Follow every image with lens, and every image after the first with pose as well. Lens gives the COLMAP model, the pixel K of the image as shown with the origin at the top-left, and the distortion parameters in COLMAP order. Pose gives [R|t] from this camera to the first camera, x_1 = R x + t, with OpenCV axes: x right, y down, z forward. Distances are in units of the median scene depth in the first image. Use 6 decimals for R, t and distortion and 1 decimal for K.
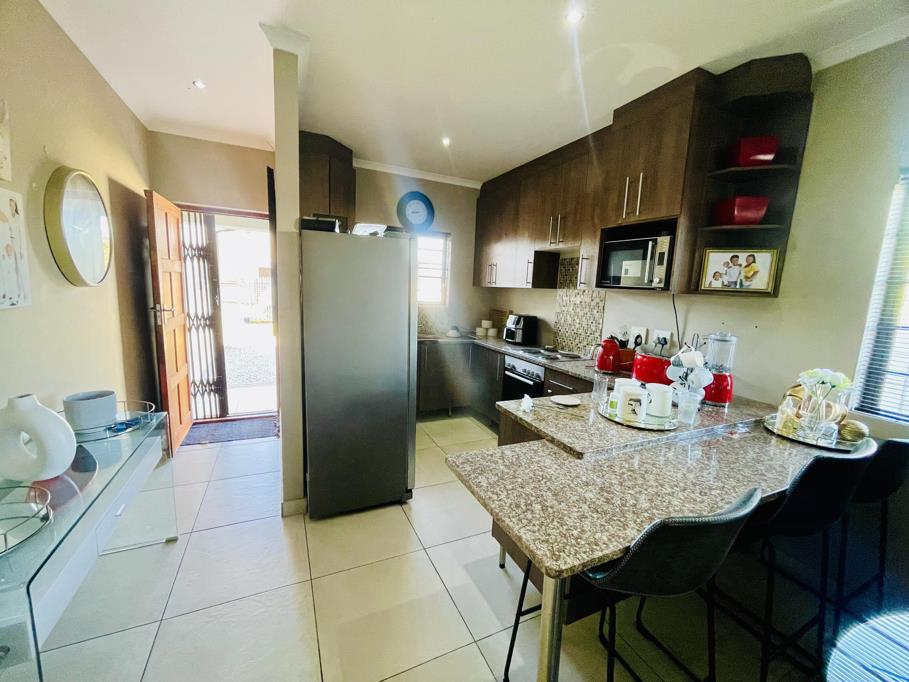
lens RADIAL K [[365.8, 0, 450.7], [0, 365.8, 341.5], [0, 0, 1]] dist [0.000368, -0.000030]
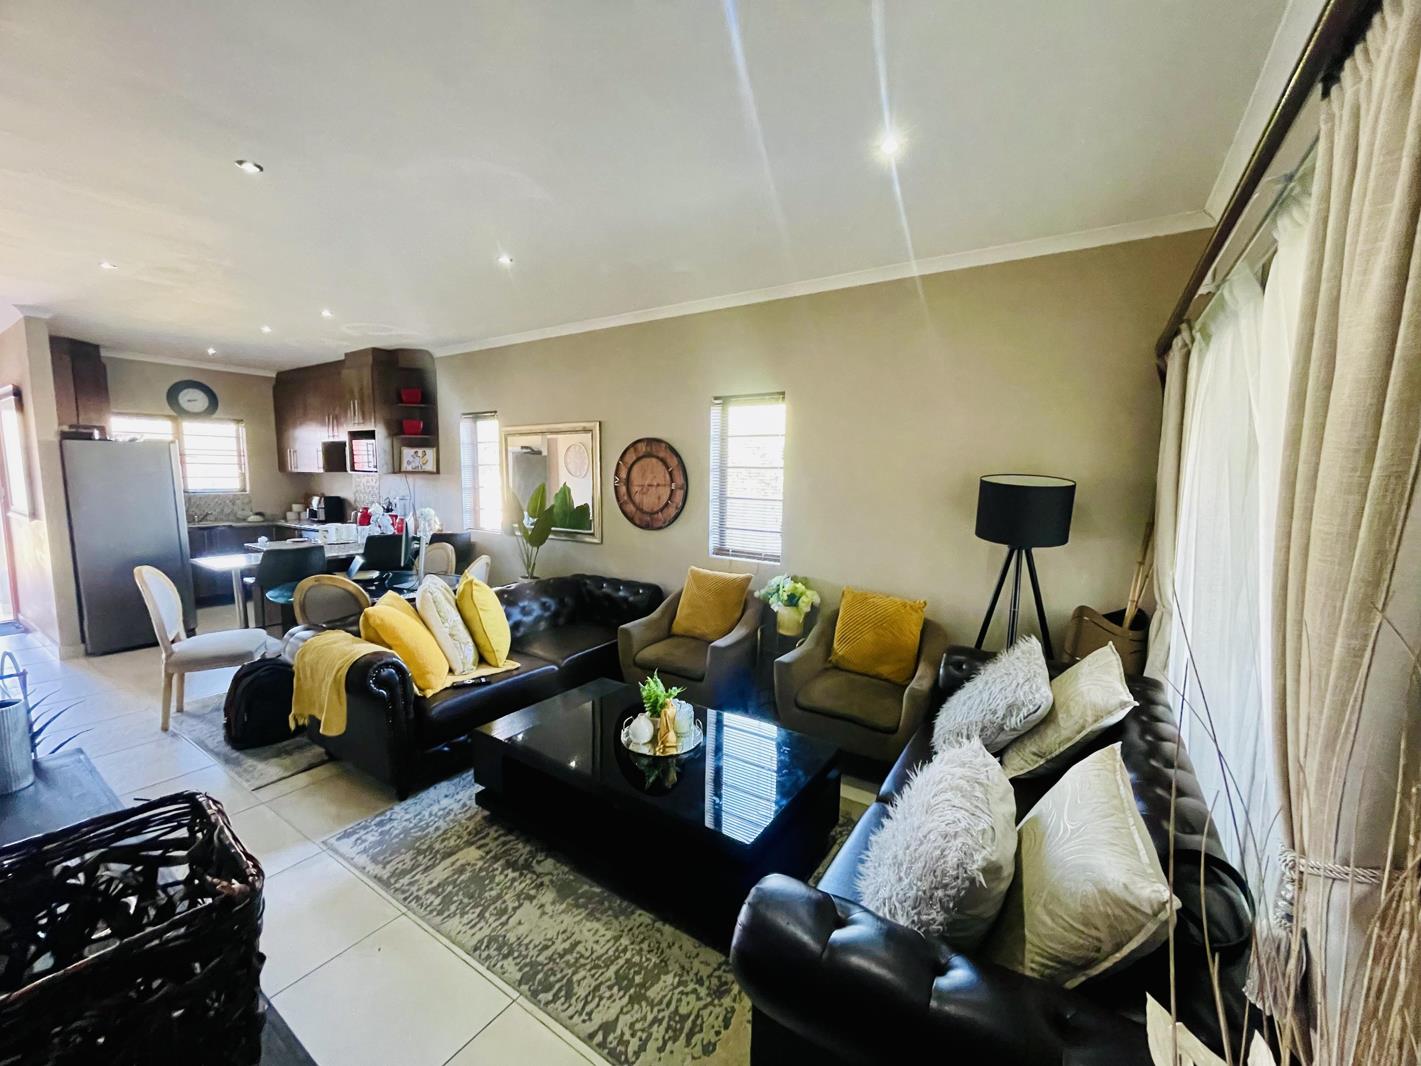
lens RADIAL K [[571.8, 0, 711.3], [0, 571.8, 535.1], [0, 0, 1]] dist [0.000368, -0.000030]
pose [[0.853754, -0.085638, 0.513586, 0.301747], [0.099170, 0.995070, 0.001070, 0.166259], [-0.511146, 0.050019, 0.858037, -1.132583]]
